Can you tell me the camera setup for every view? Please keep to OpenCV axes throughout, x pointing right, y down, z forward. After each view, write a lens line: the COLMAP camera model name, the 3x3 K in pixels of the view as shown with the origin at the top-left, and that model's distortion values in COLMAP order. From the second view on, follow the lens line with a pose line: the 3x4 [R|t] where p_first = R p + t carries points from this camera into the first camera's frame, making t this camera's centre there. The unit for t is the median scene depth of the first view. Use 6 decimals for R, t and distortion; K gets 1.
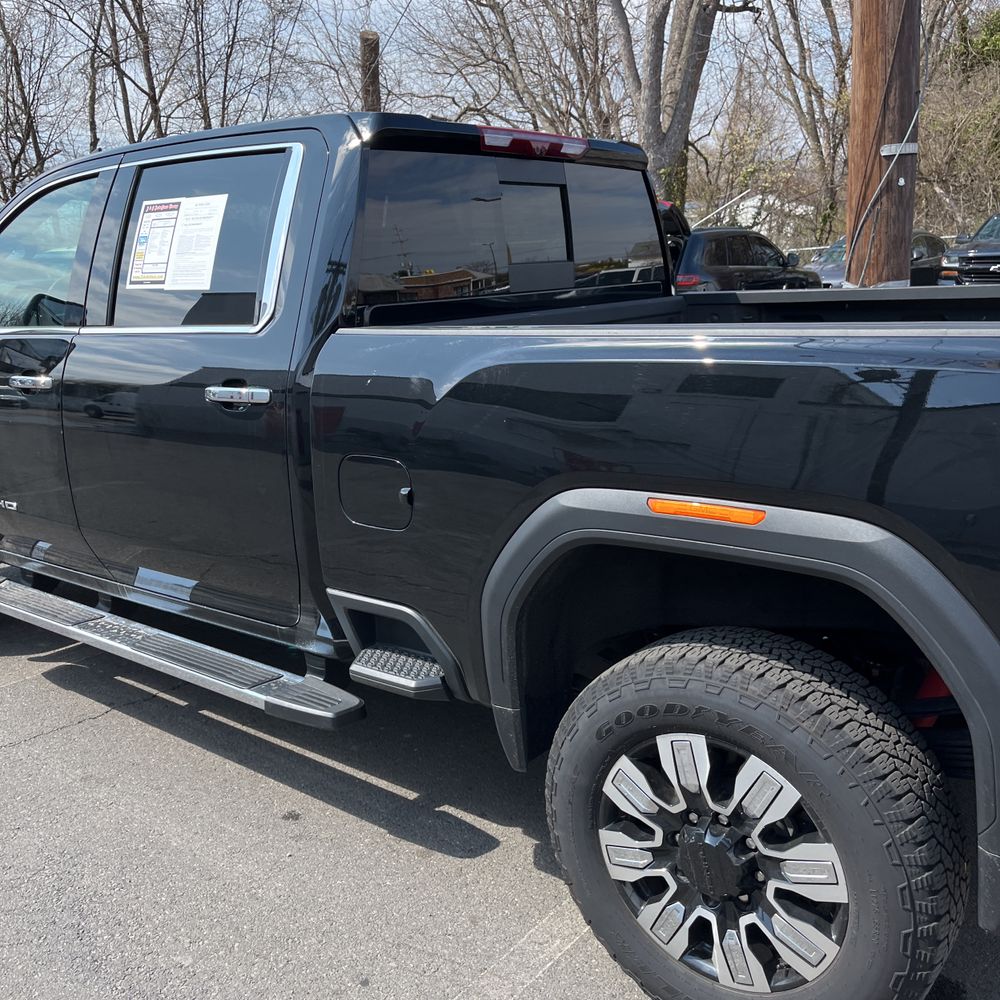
lens RADIAL K [[1019.7, 0, 485.4], [0, 1019.7, 500.1], [0, 0, 1]] dist [0.020866, 0.005908]
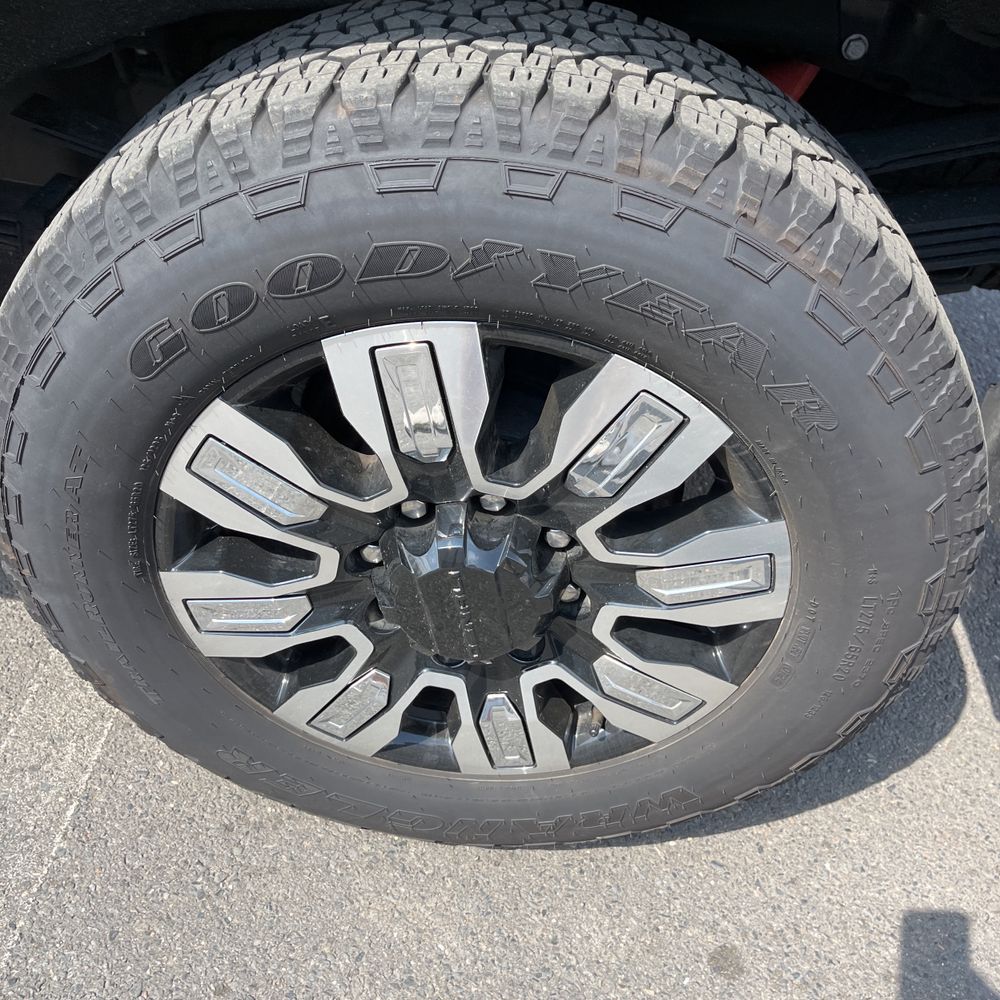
lens RADIAL K [[1013.0, 0, 500.0], [0, 1013.0, 500.0], [0, 0, 1]] dist [0.028019, -0.013227]
pose [[0.809004, -0.280329, 0.516651, 0.021449], [-0.005765, 0.875126, 0.483861, 0.105714], [-0.587775, -0.394424, 0.706364, 0.664059]]
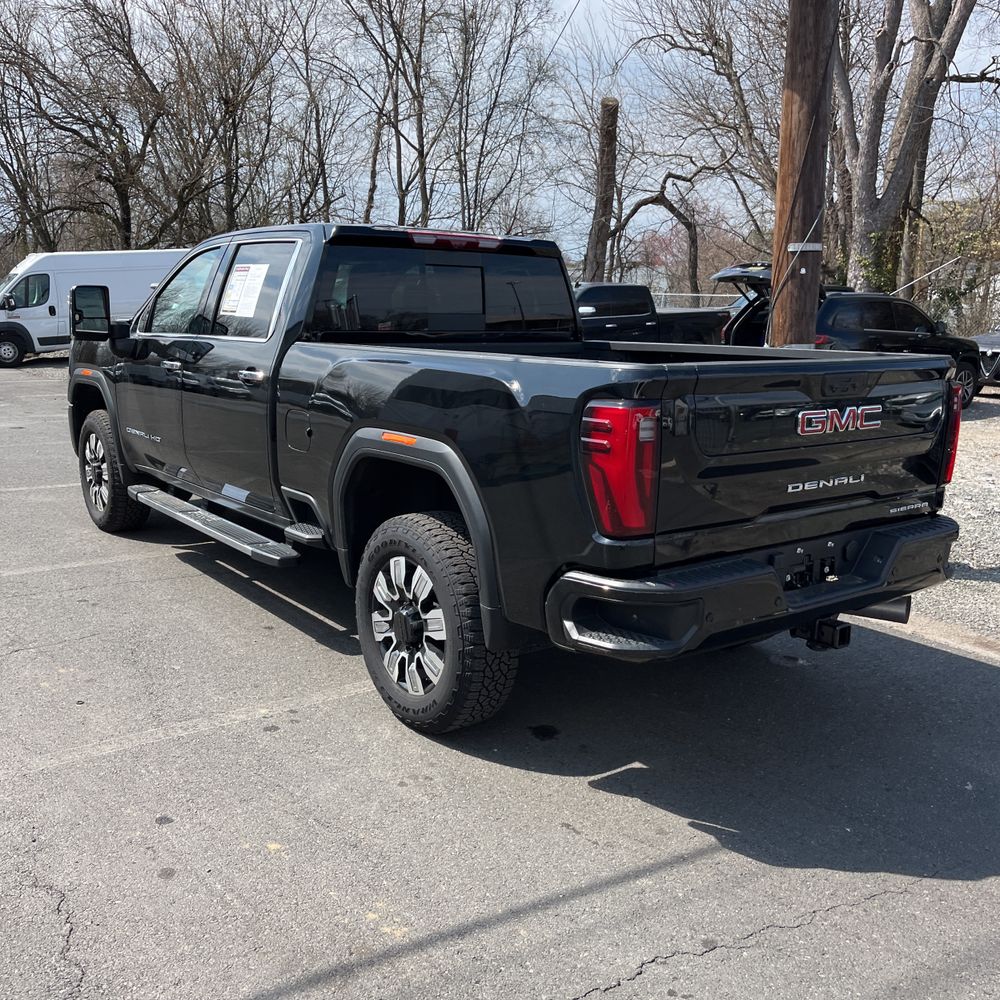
lens RADIAL K [[1013.0, 0, 500.0], [0, 1013.0, 500.0], [0, 0, 1]] dist [0.028019, -0.013227]
pose [[0.968701, 0.101331, -0.226608, 0.754875], [-0.110141, 0.993562, -0.026544, 0.141355], [0.222459, 0.050672, 0.973624, -0.785448]]
